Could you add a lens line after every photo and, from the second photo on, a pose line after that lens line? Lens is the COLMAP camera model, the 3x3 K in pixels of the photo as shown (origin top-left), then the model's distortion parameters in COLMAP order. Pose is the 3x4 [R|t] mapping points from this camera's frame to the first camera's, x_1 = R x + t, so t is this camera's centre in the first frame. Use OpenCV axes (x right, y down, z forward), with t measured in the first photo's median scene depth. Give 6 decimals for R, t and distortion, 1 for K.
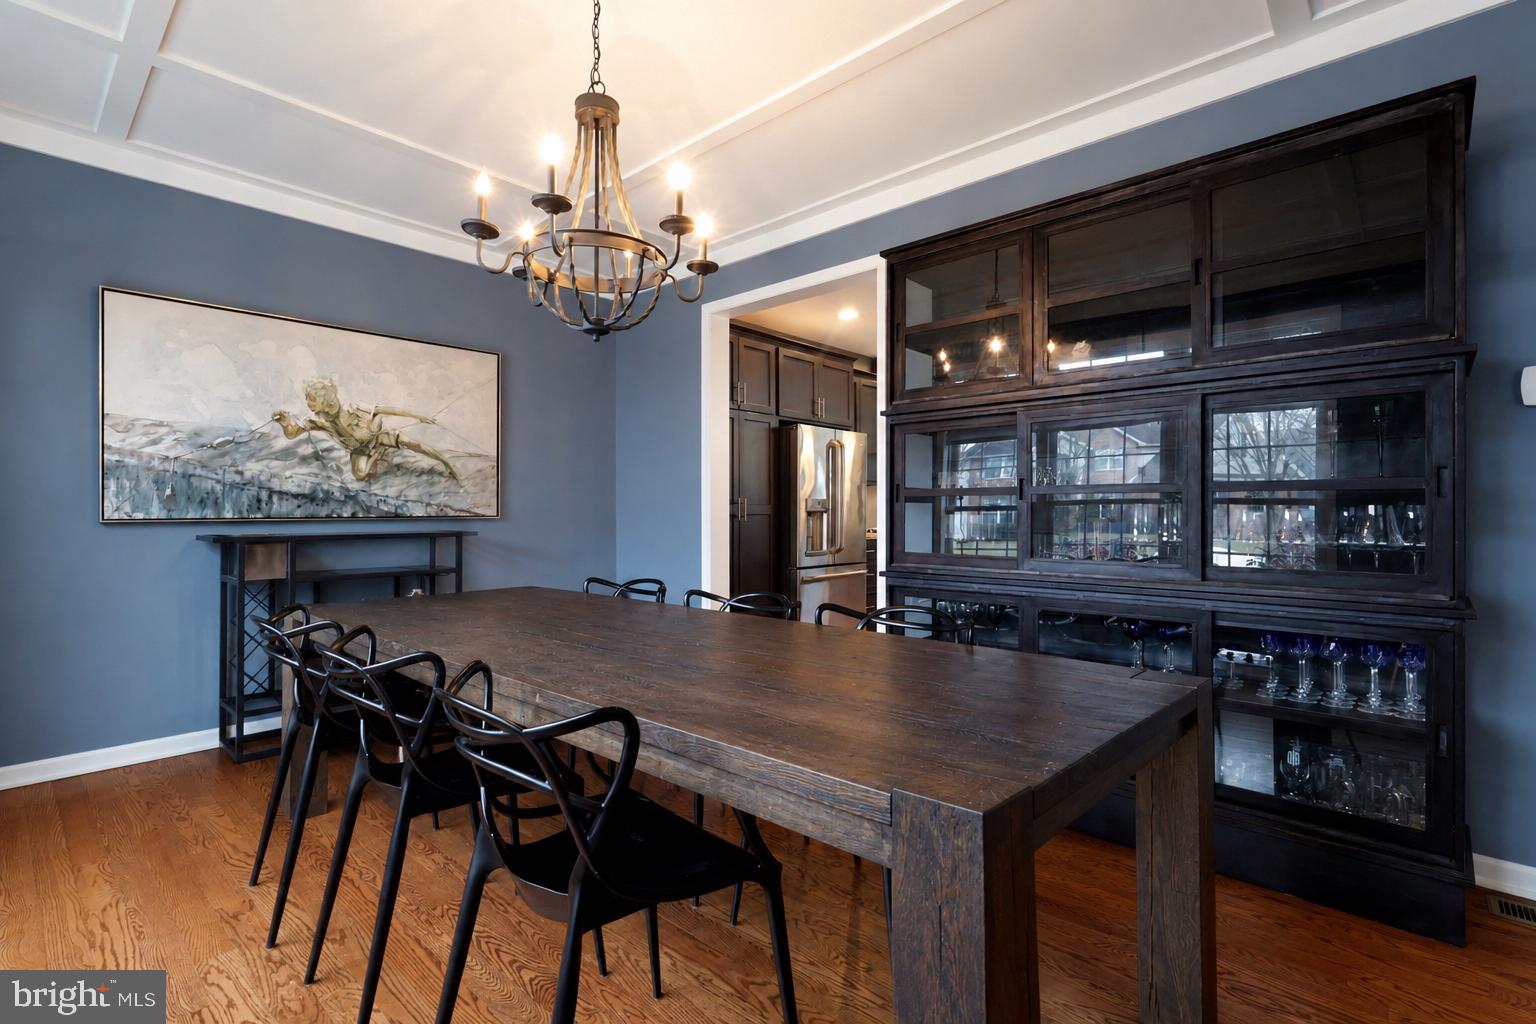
lens RADIAL K [[723.0, 0, 768.0], [0, 723.0, 512.0], [0, 0, 1]] dist [0.000990, 0.000311]
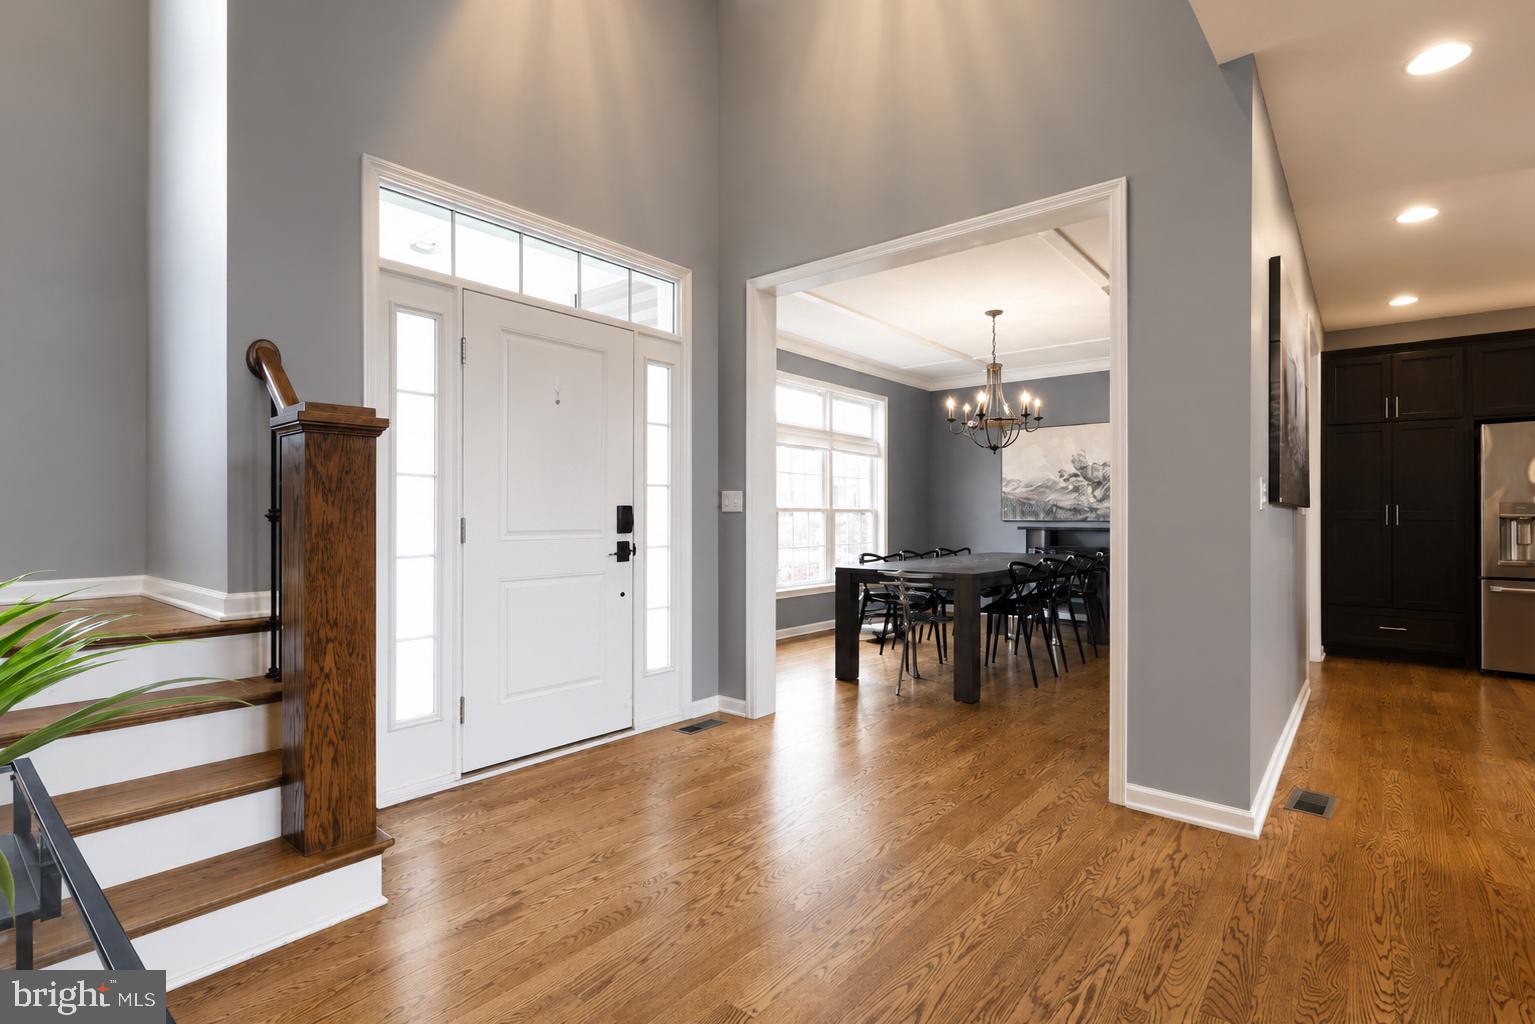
lens RADIAL K [[722.5, 0, 767.5], [0, 722.5, 512.0], [0, 0, 1]] dist [0.000990, 0.000311]
pose [[0.047958, -0.002182, -0.998847, 1.338061], [-0.006870, 0.999973, -0.002514, -0.003136], [0.998826, 0.006982, 0.047942, 0.031314]]
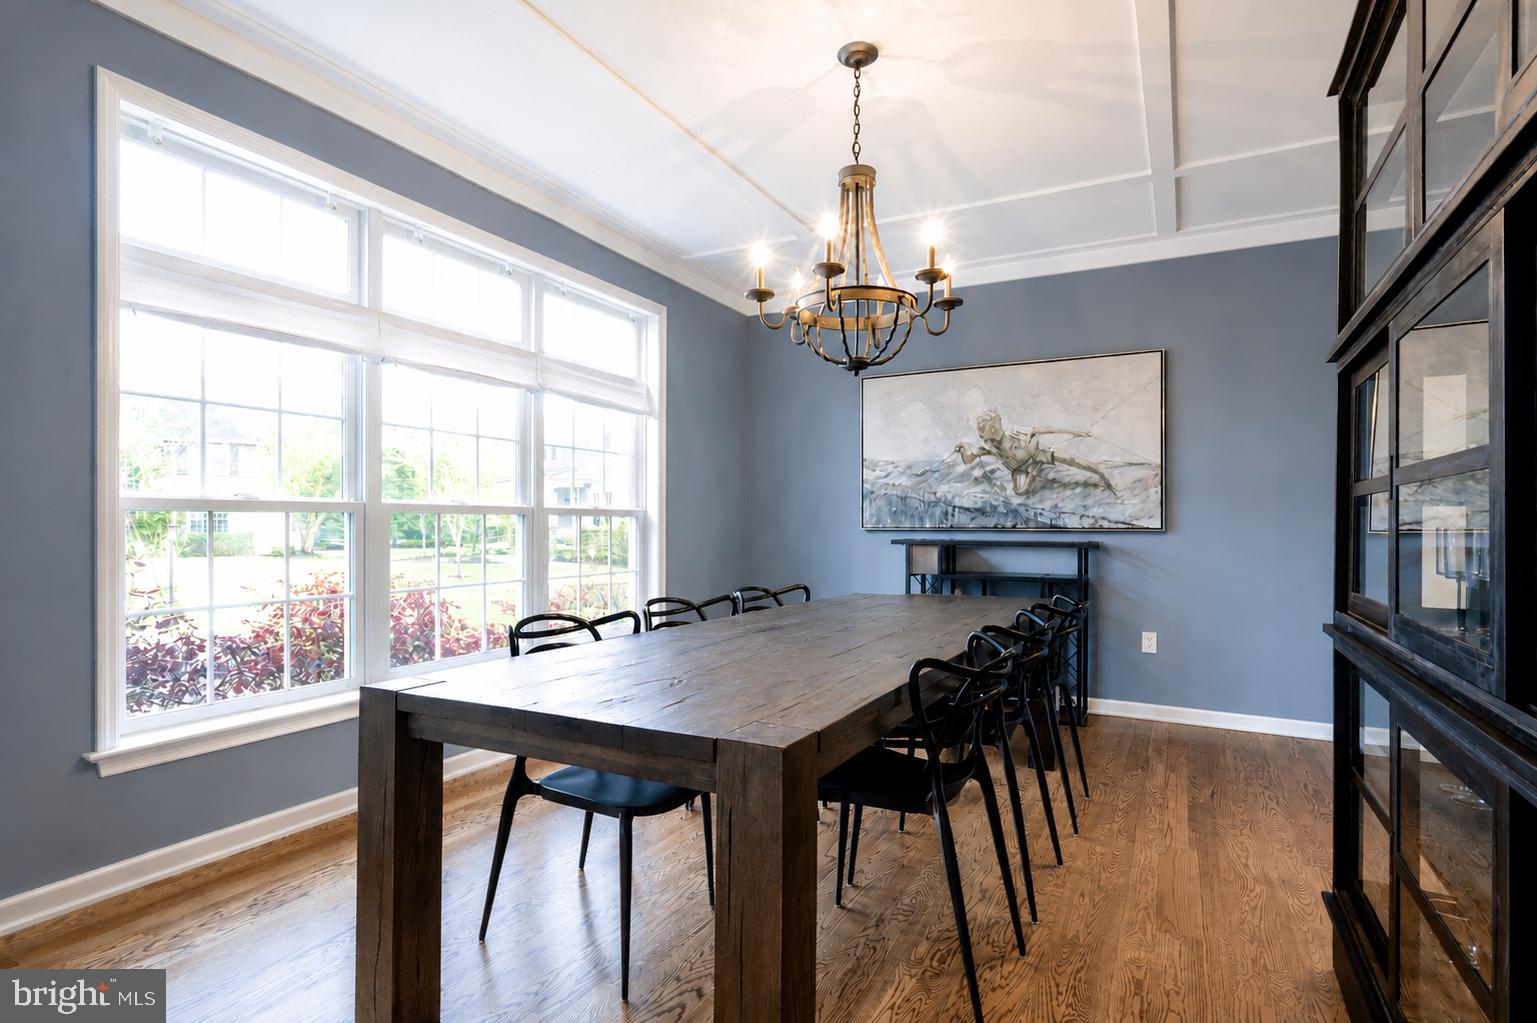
lens RADIAL K [[781.9, 0, 768.5], [0, 781.9, 511.5], [0, 0, 1]] dist [0.000555, 0.000107]
pose [[0.254828, -0.010965, -0.966924, 0.528133], [-0.001997, 0.999928, -0.011865, -0.003266], [0.966984, 0.004954, 0.254788, 0.311369]]
